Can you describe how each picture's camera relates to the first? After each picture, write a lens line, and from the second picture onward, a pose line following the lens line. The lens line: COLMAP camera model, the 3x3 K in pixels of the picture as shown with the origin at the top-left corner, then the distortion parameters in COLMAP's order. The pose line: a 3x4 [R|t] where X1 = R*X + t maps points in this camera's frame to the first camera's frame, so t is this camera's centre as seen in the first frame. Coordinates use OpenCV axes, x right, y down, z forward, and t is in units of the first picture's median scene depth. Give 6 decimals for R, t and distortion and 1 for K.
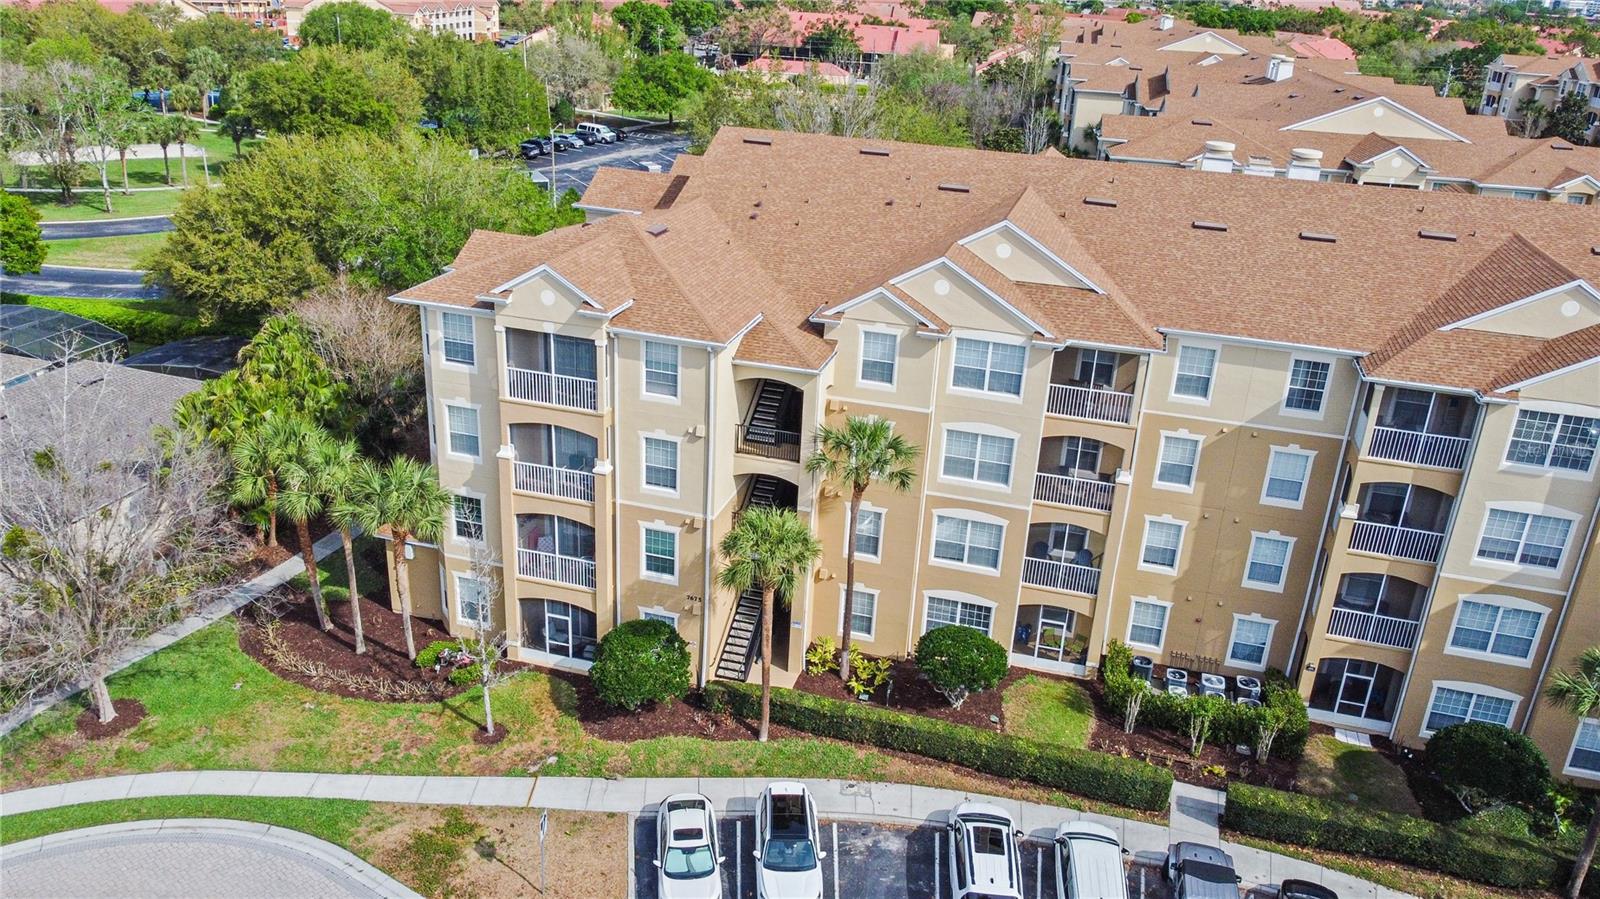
lens RADIAL K [[1202.7, 0, 802.5], [0, 1202.7, 456.6], [0, 0, 1]] dist [0.005596, -0.005646]
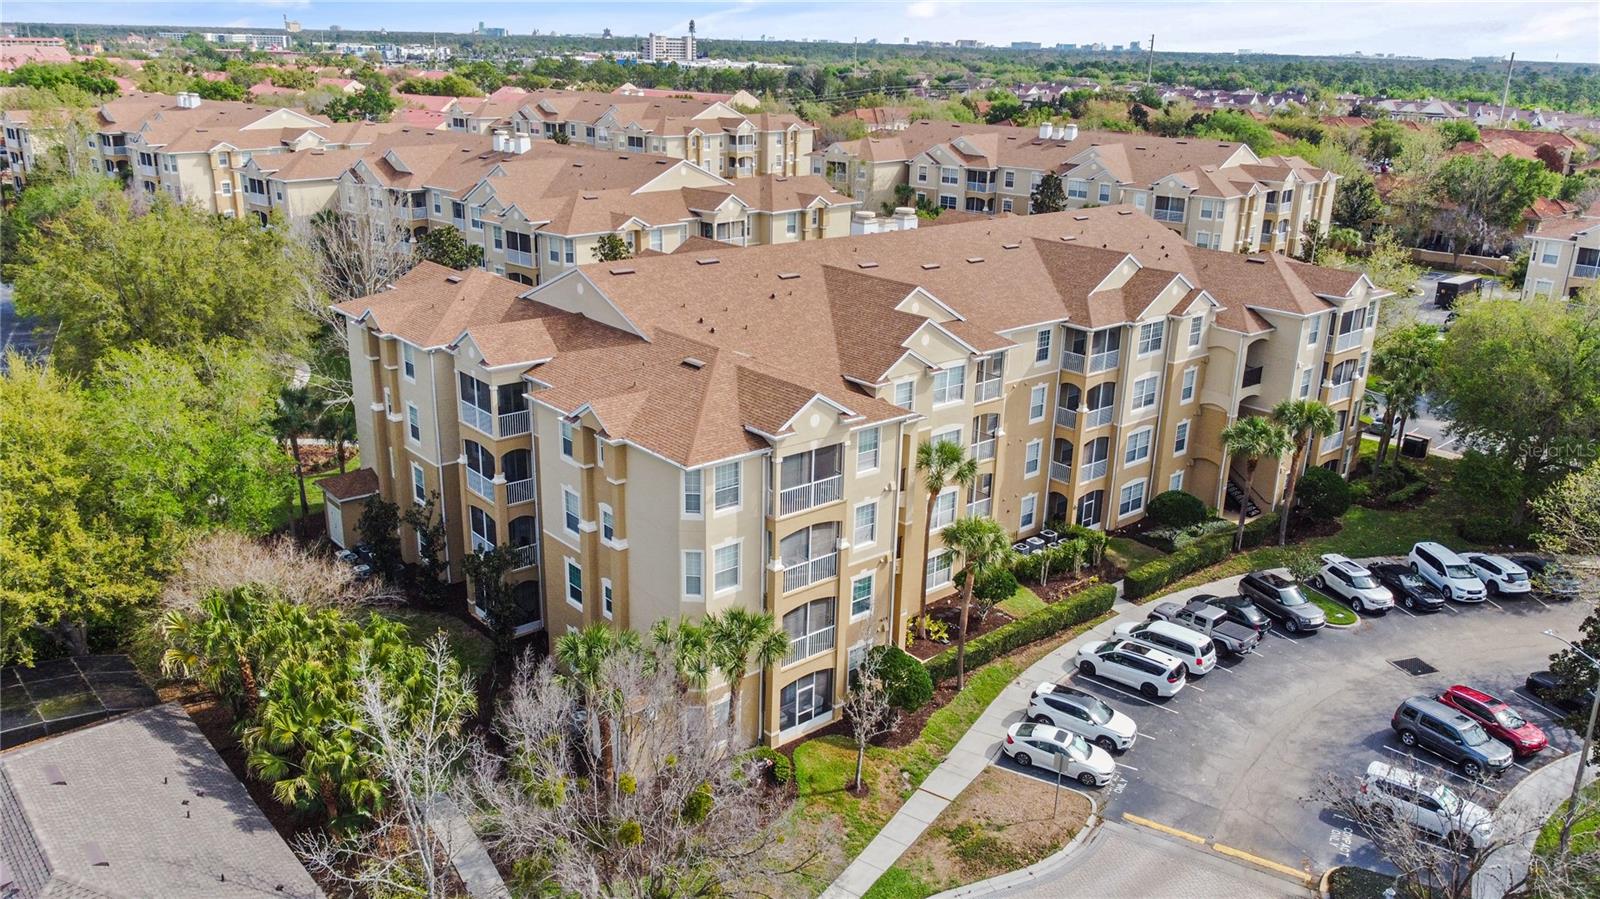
lens RADIAL K [[1193.4, 0, 797.3], [0, 1193.4, 476.5], [0, 0, 1]] dist [0.009802, -0.003062]
pose [[0.554142, -0.319549, 0.768645, -1.084199], [0.324945, 0.933163, 0.153680, -0.251924], [-0.766379, 0.164607, 0.620941, 0.264763]]
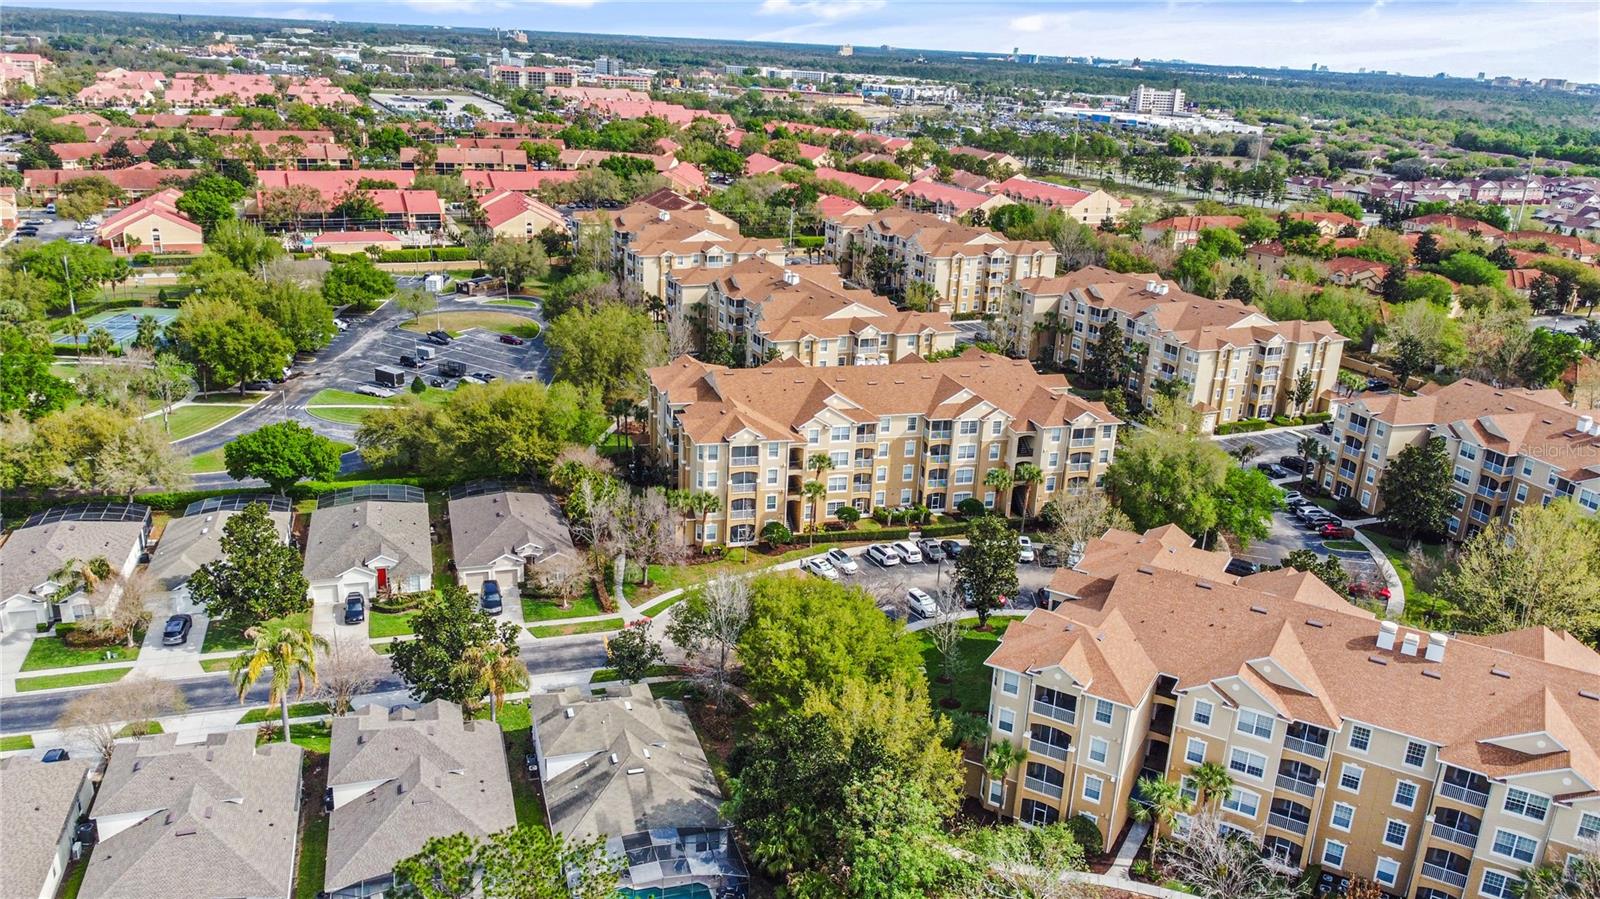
lens RADIAL K [[1202.7, 0, 802.5], [0, 1202.7, 456.6], [0, 0, 1]] dist [0.005596, -0.005646]
pose [[0.842271, -0.185408, 0.506166, -1.799013], [0.203001, 0.978958, 0.020795, -0.106296], [-0.499370, 0.085237, 0.862186, -2.076109]]
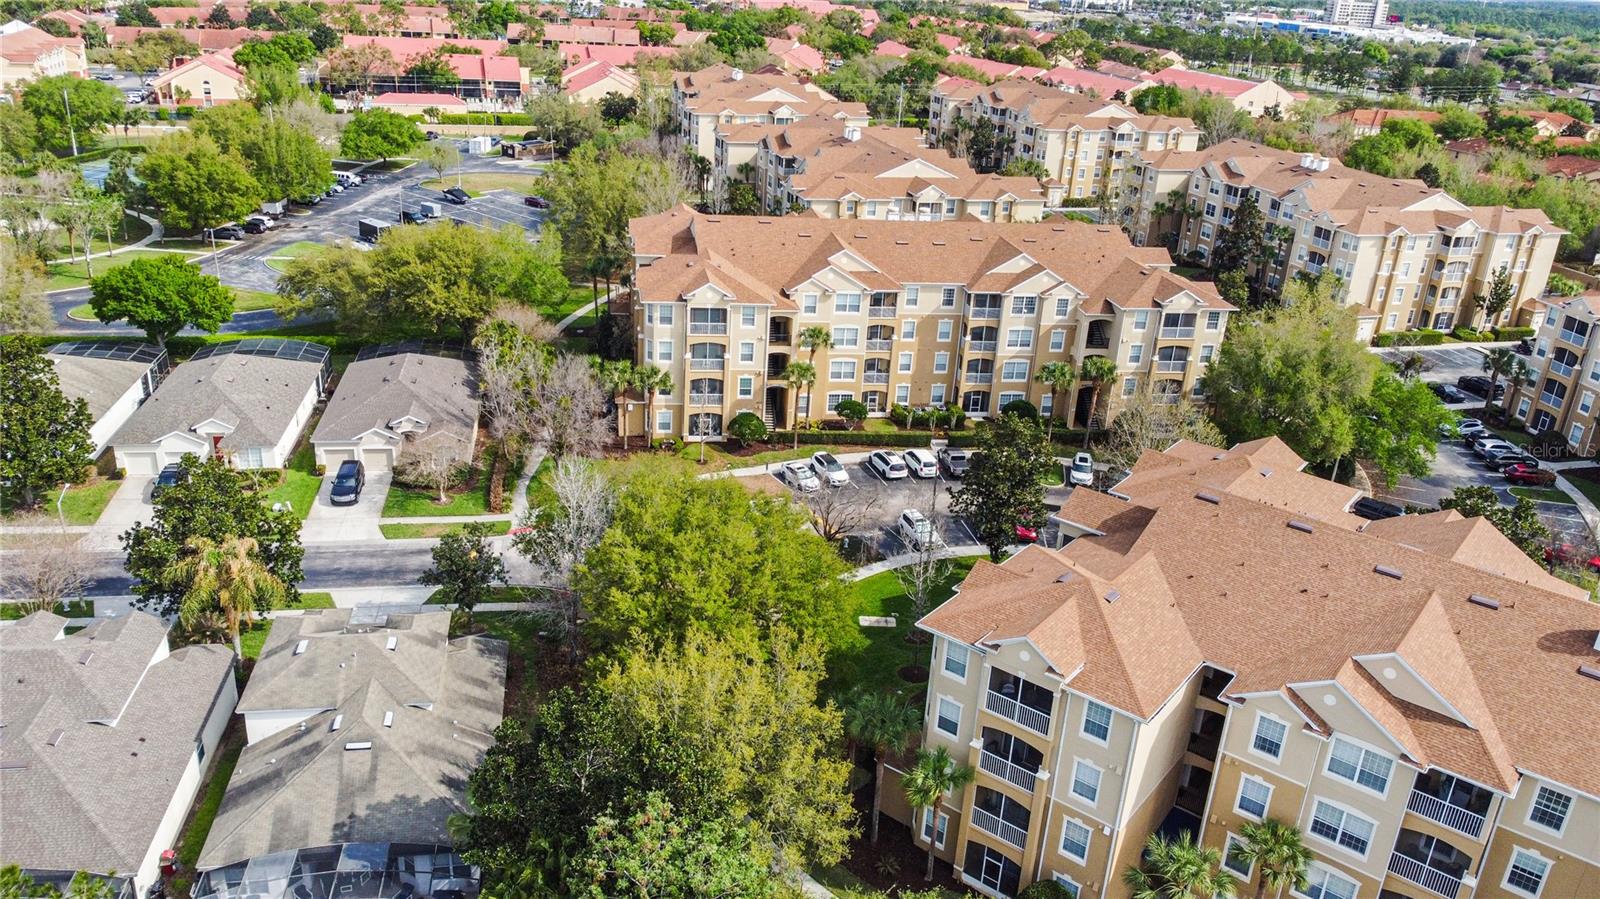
lens RADIAL K [[1202.7, 0, 802.5], [0, 1202.7, 456.6], [0, 0, 1]] dist [0.005596, -0.005646]
pose [[0.907958, -0.160748, 0.387005, -1.068591], [0.149808, 0.986984, 0.058489, 0.096177], [-0.391370, 0.004871, 0.920221, -1.505320]]
